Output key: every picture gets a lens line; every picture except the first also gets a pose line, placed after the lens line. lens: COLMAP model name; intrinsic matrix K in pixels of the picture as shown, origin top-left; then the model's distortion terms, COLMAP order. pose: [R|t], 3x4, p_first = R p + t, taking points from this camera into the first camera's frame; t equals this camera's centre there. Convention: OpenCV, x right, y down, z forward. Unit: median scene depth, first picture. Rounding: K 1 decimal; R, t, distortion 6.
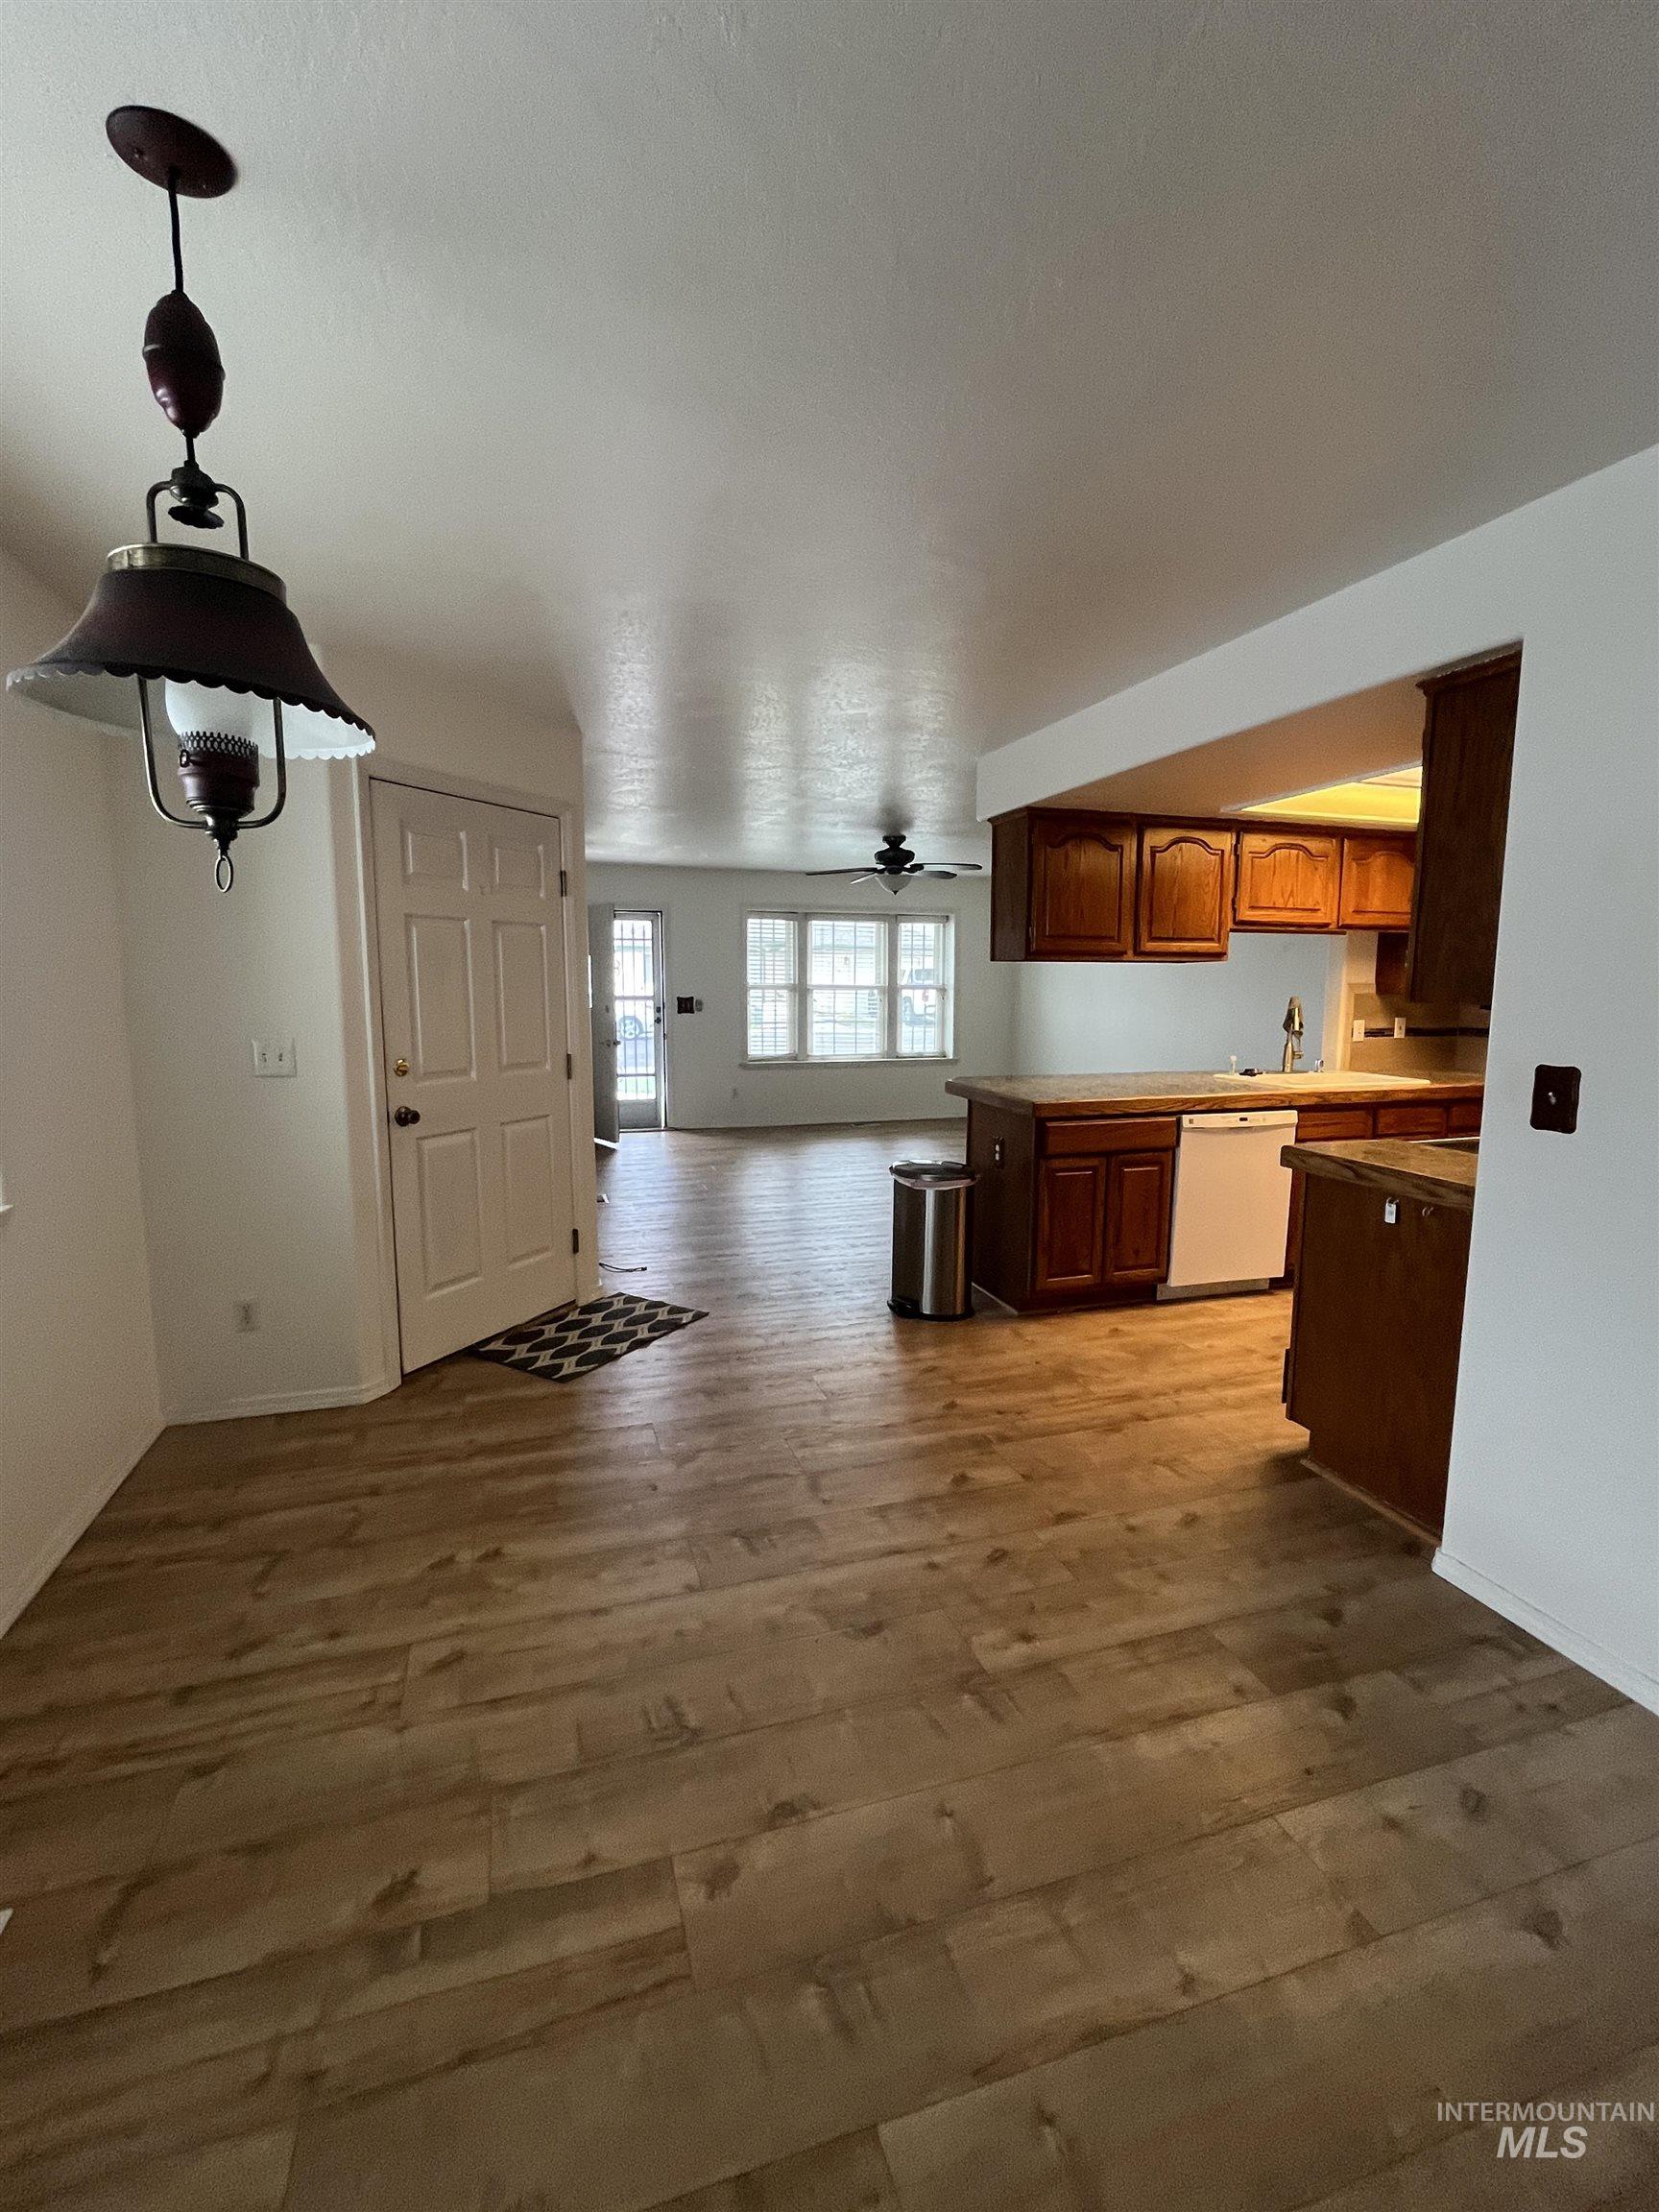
lens RADIAL K [[982.4, 0, 829.5], [0, 982.4, 1106.0], [0, 0, 1]] dist [-0.000866, -0.000158]
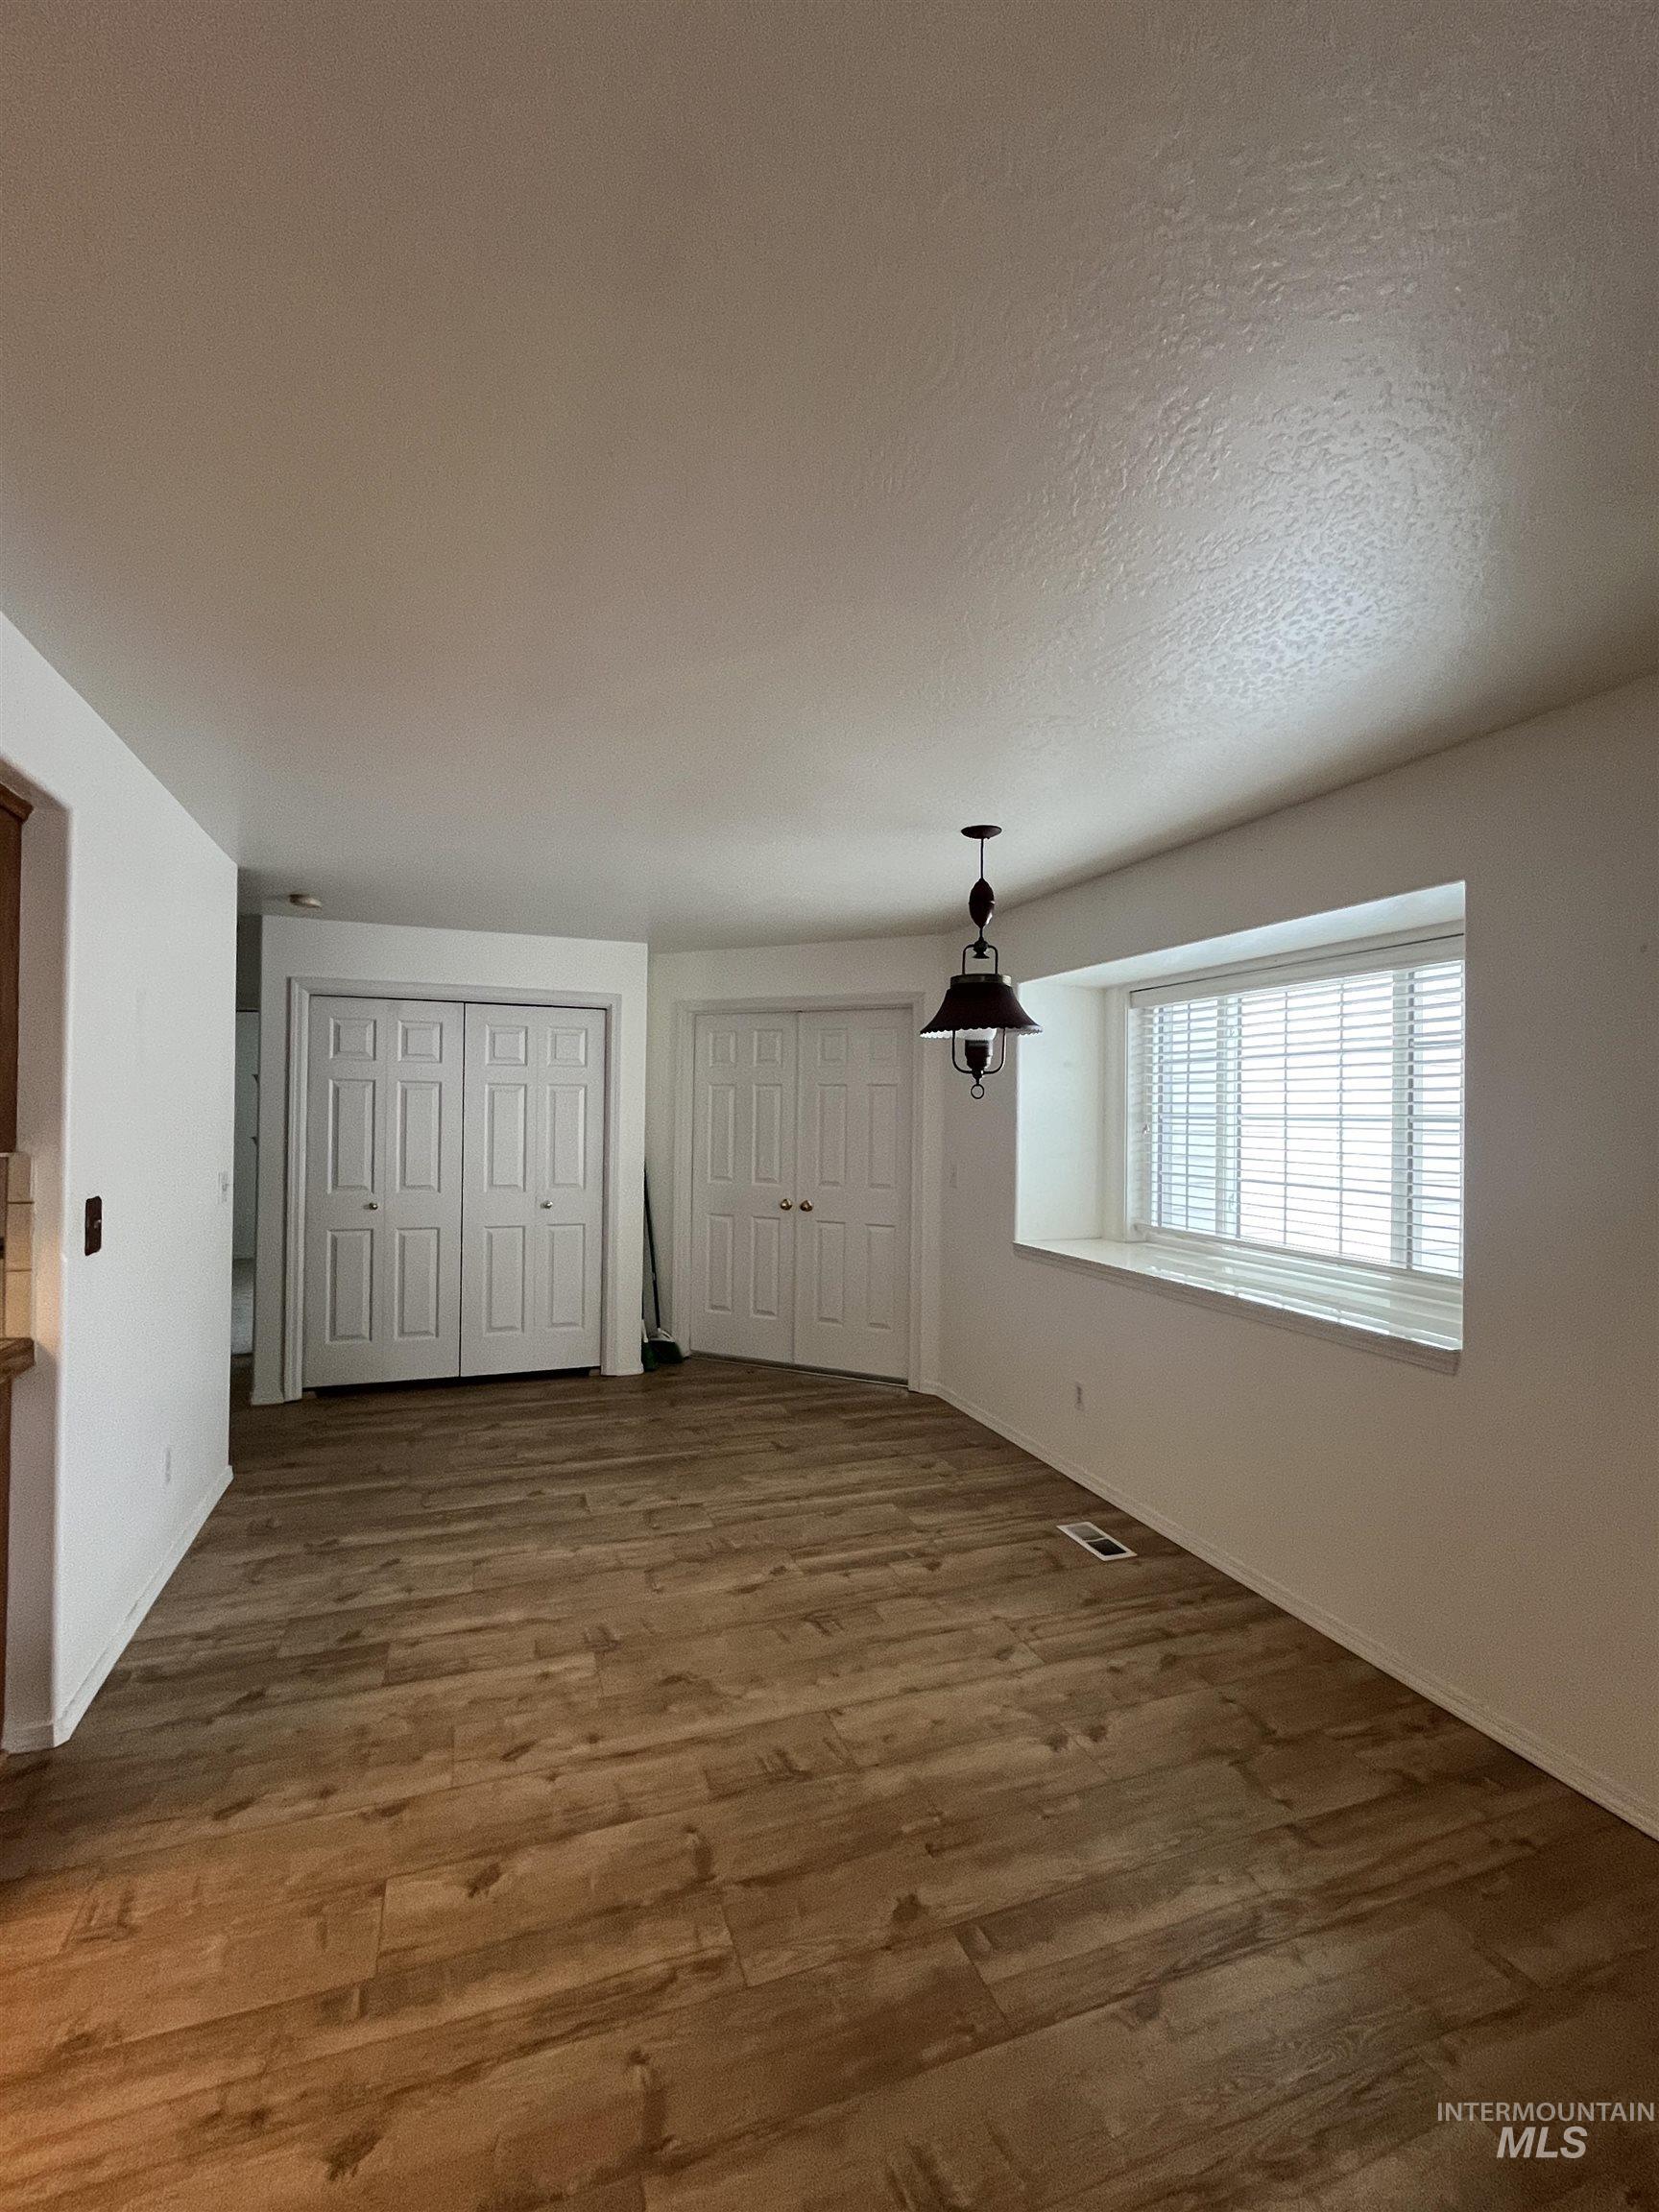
lens RADIAL K [[982.4, 0, 829.5], [0, 982.4, 1106.0], [0, 0, 1]] dist [-0.000866, -0.000158]
pose [[-0.999111, -0.017762, -0.038242, -0.054435], [-0.022184, 0.992704, 0.118514, -0.184568], [0.035858, 0.119257, -0.992216, 1.310114]]
